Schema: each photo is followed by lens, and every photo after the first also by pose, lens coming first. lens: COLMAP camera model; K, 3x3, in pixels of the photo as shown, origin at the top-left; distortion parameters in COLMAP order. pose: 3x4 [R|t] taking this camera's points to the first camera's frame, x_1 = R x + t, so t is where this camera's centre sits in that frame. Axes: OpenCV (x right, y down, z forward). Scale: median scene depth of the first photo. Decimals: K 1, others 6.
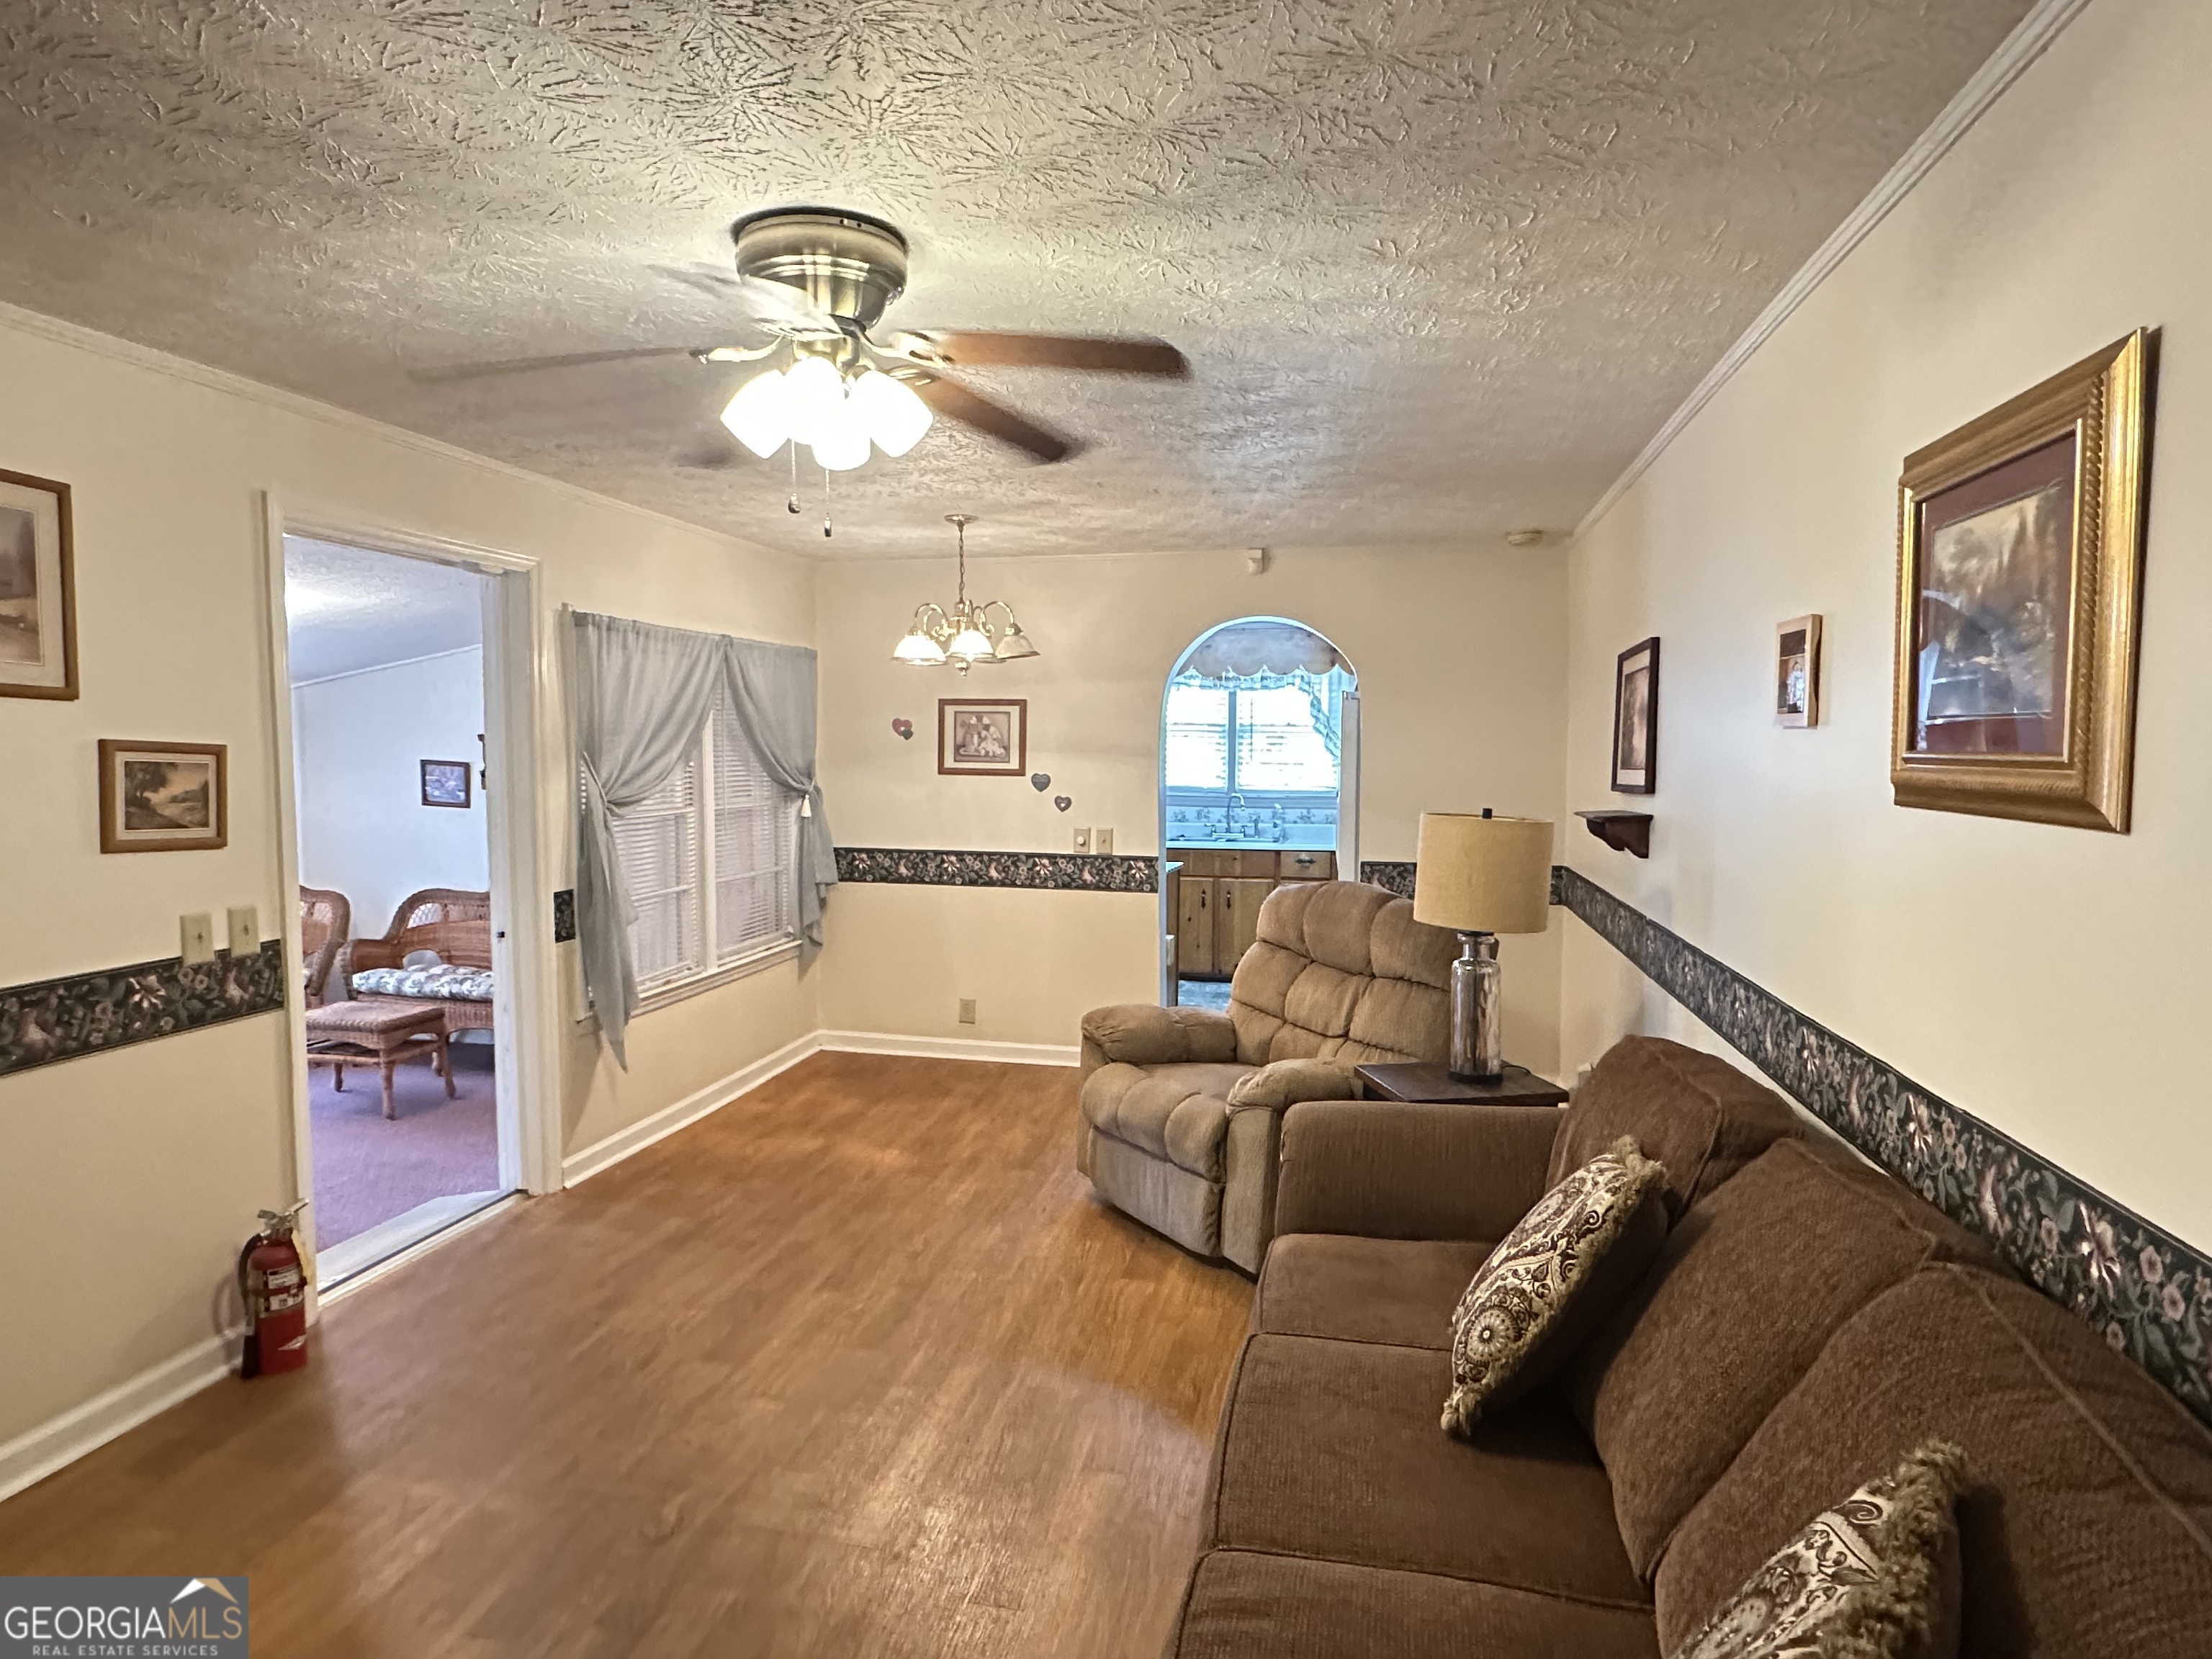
lens RADIAL K [[1225.1, 0, 1105.3], [0, 1225.1, 819.7], [0, 0, 1]] dist [-0.000634, -0.000091]
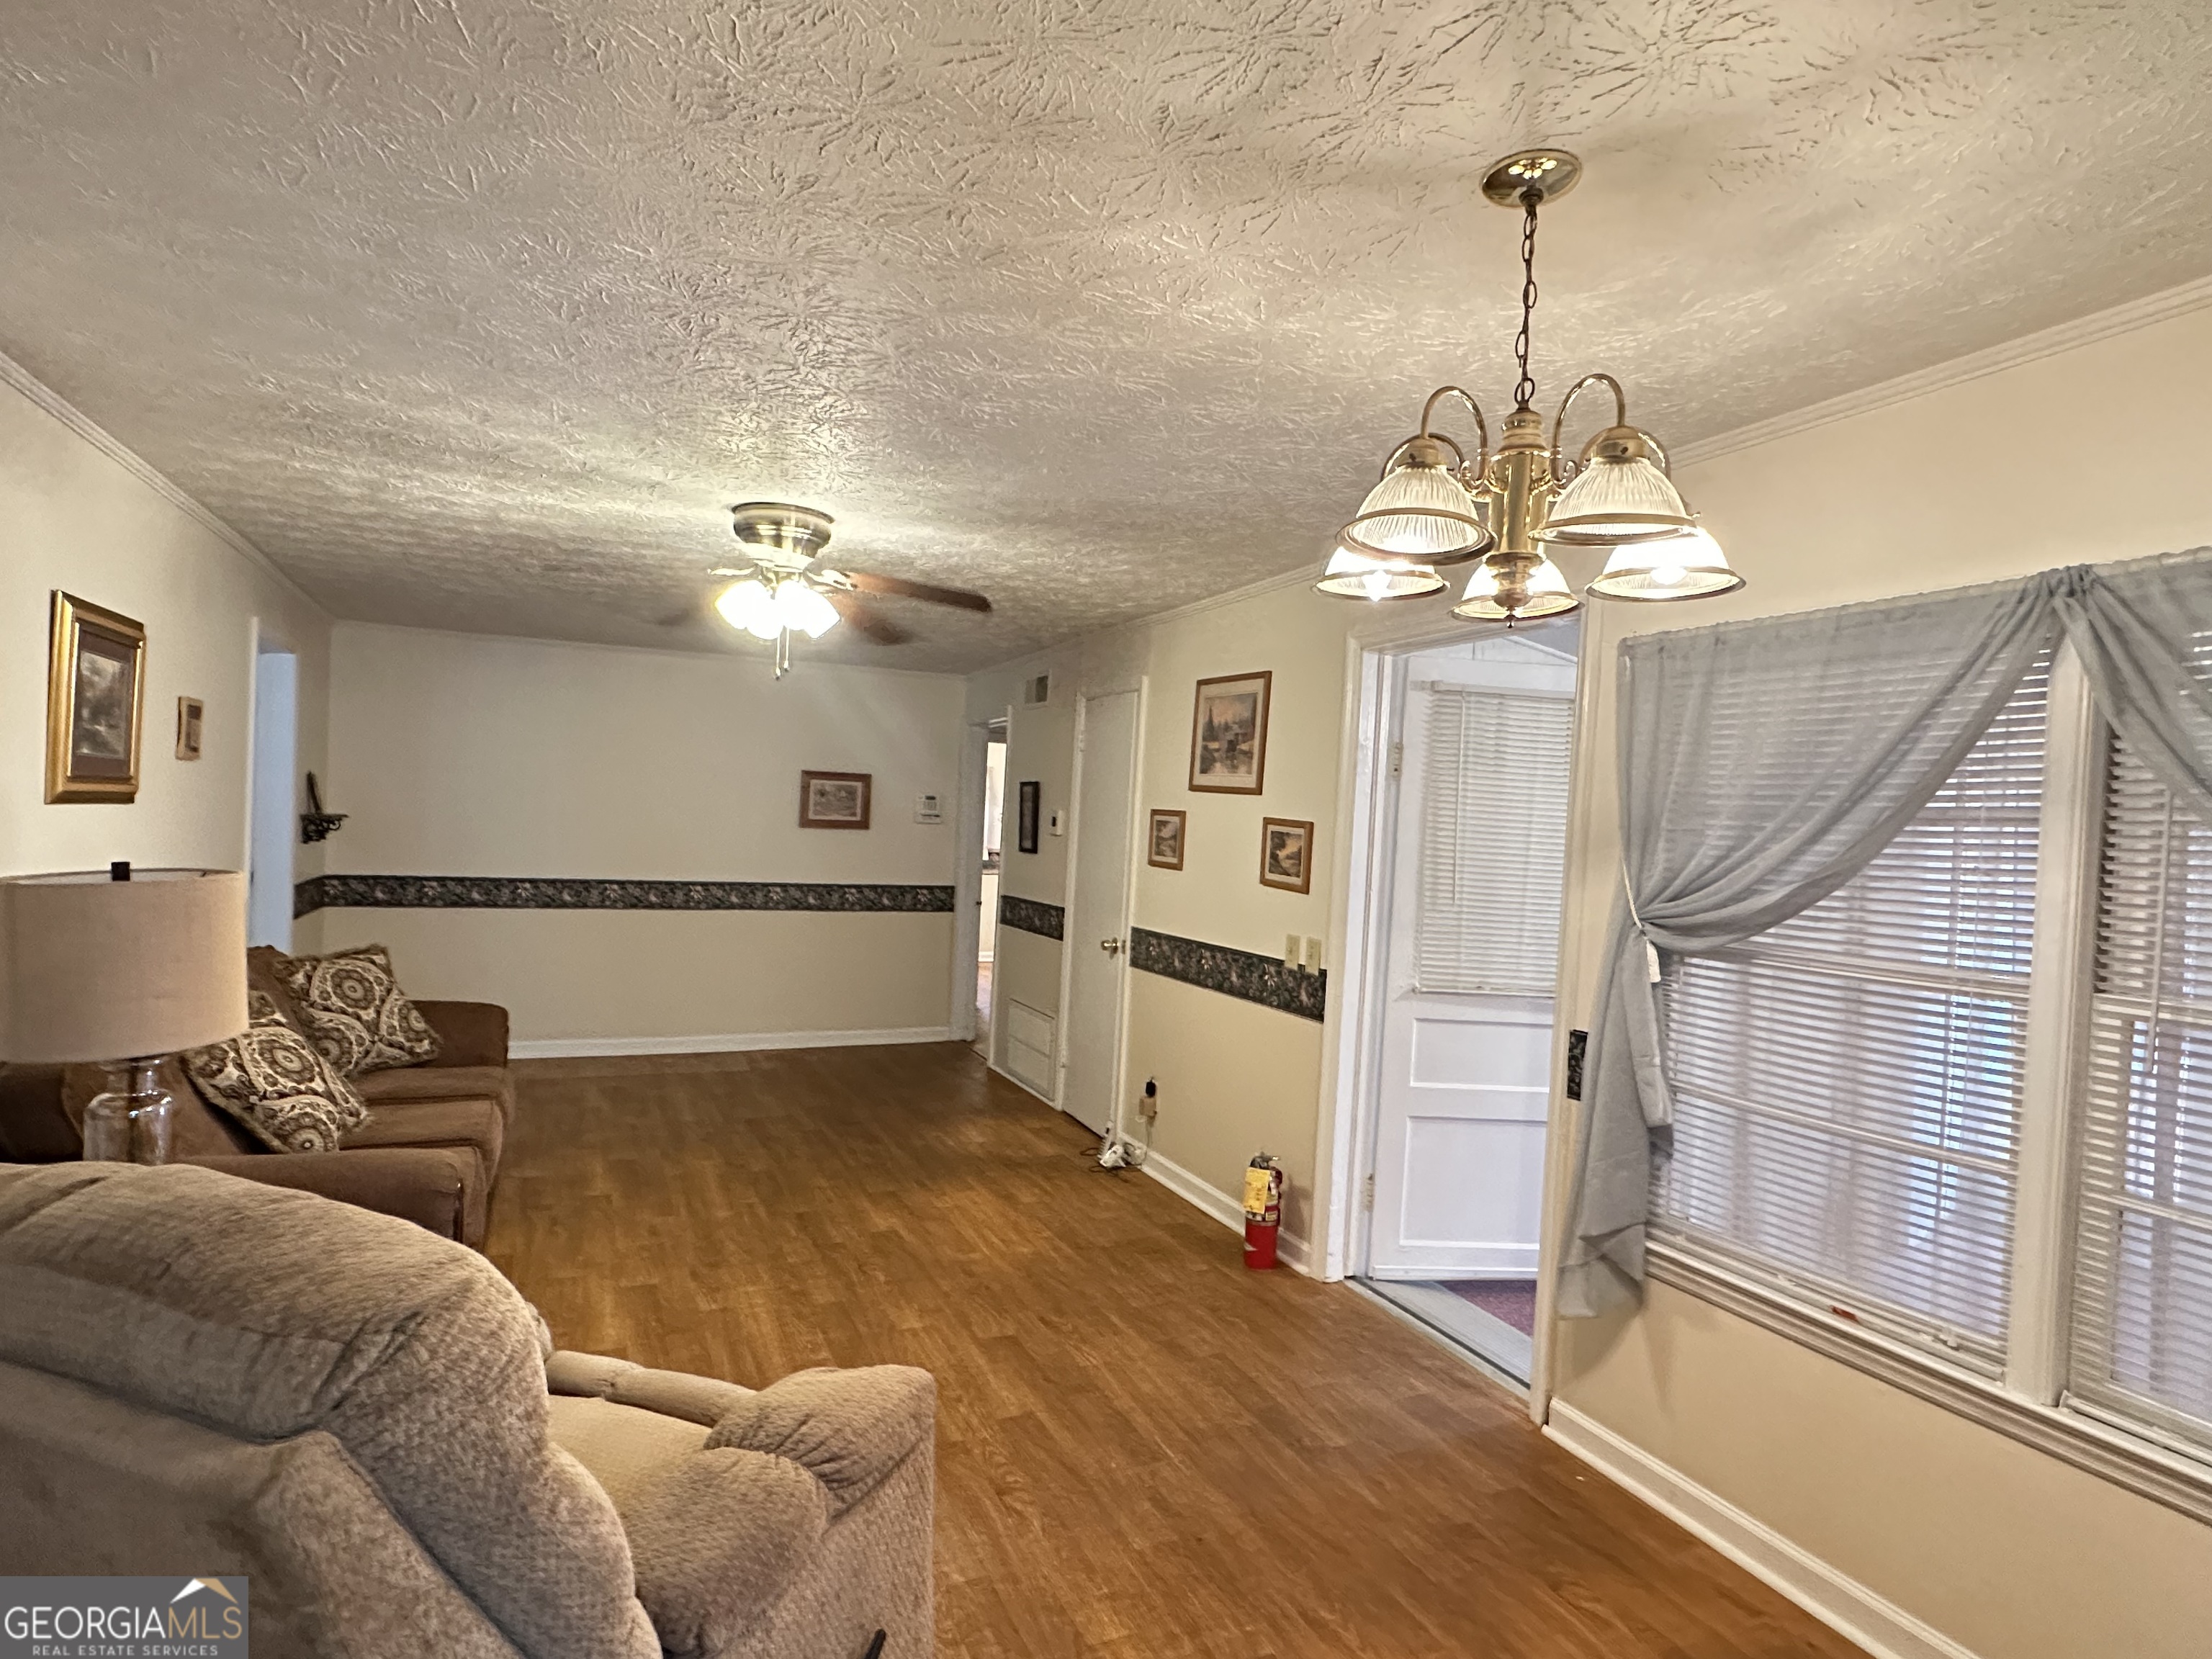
lens RADIAL K [[1173.9, 0, 1099.0], [0, 1173.9, 836.2], [0, 0, 1]] dist [-0.001064, -0.000011]
pose [[-0.807593, -0.026252, -0.589156, 0.287164], [-0.076495, 0.995232, 0.060509, -0.110188], [0.584759, 0.093934, -0.805751, 1.996122]]
